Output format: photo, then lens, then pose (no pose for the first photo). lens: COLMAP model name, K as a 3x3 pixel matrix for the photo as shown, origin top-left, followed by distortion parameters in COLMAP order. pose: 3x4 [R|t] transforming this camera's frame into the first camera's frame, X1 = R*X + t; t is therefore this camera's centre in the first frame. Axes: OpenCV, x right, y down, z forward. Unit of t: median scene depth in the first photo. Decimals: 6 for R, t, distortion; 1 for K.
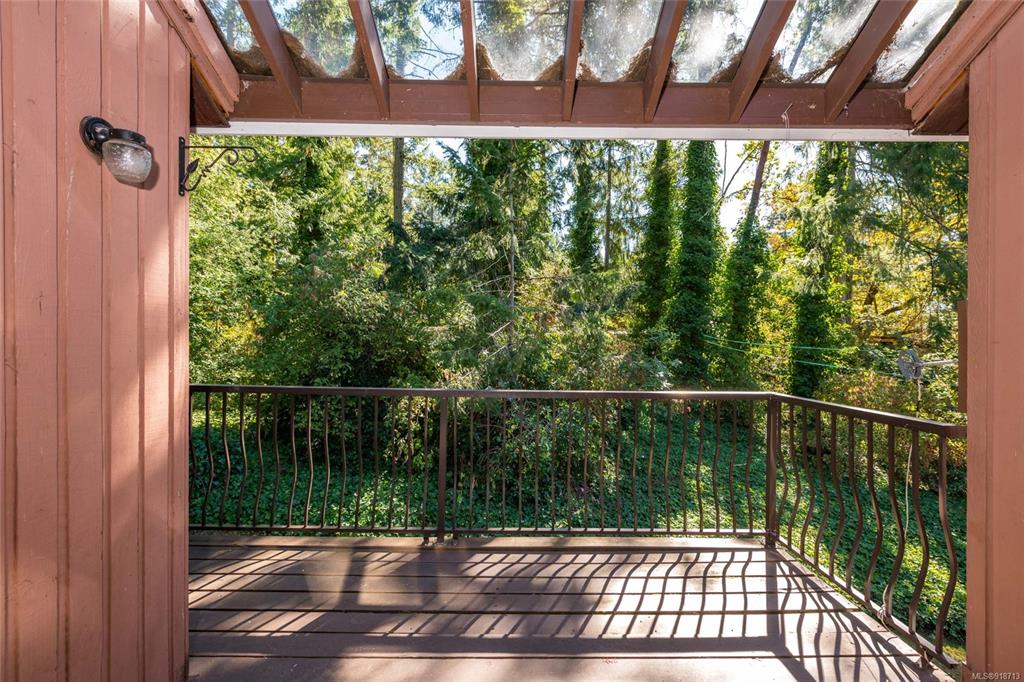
lens RADIAL K [[405.8, 0, 505.8], [0, 405.8, 338.1], [0, 0, 1]] dist [0.010499, -0.002825]
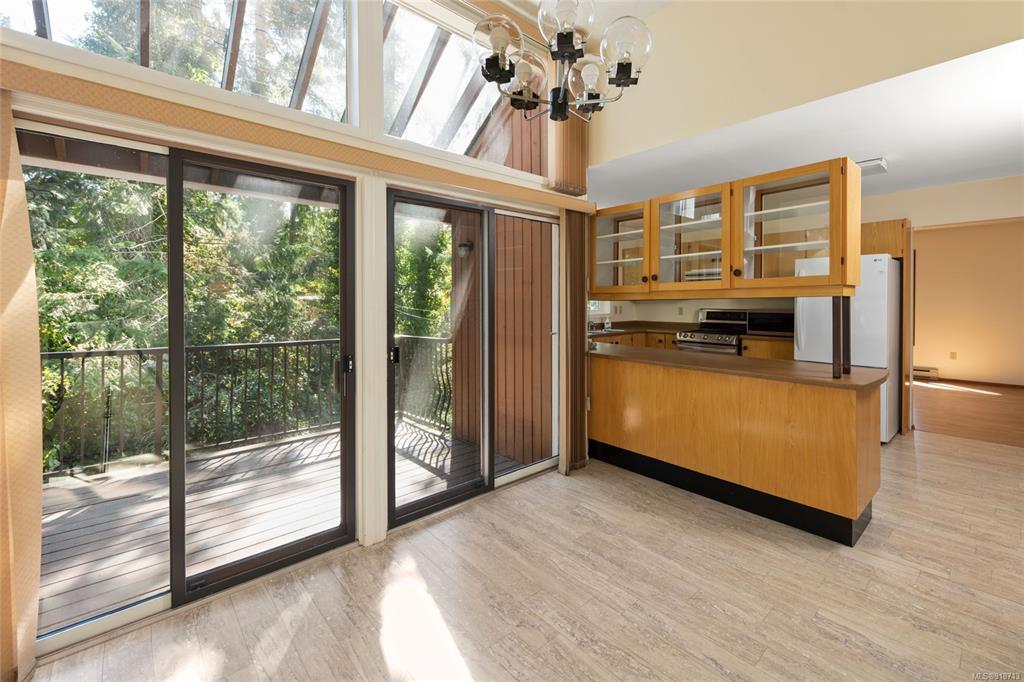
lens RADIAL K [[405.8, 0, 533.2], [0, 405.8, 306.6], [0, 0, 1]] dist [0.010499, -0.002825]
pose [[0.713840, -0.012746, 0.700193, -0.207577], [0.006993, 0.999914, 0.011073, -0.012996], [-0.700274, -0.003008, 0.713868, -0.749935]]
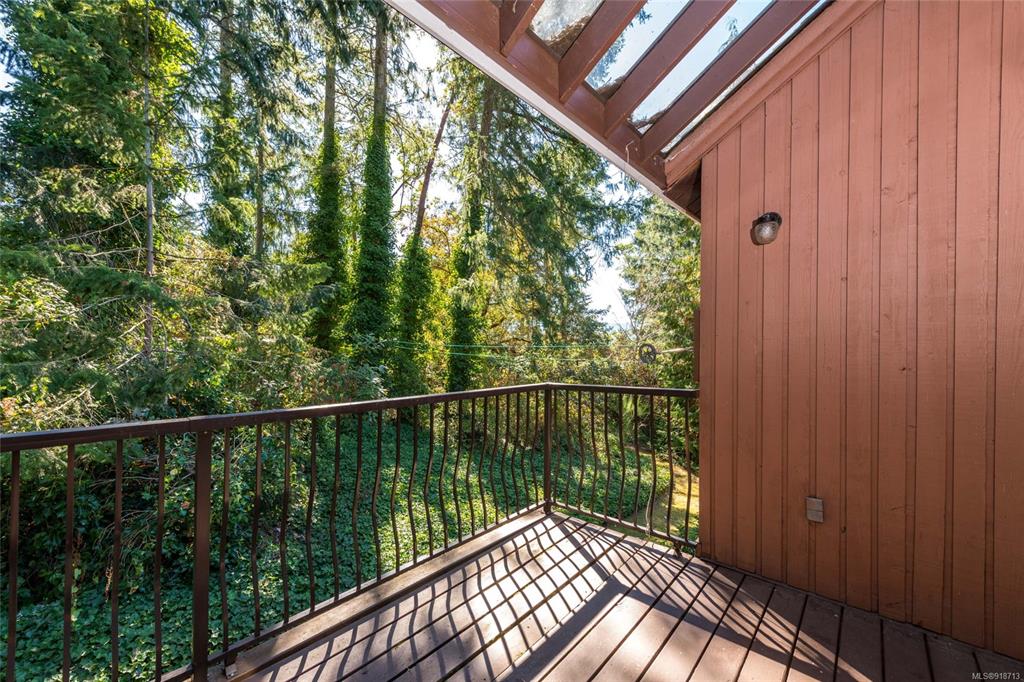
lens RADIAL K [[405.8, 0, 536.1], [0, 405.8, 347.6], [0, 0, 1]] dist [0.010499, -0.002825]
pose [[0.660409, -0.005205, 0.750888, -0.264114], [0.003179, 0.999986, 0.004136, 0.028067], [-0.750899, -0.000345, 0.660417, 0.259099]]
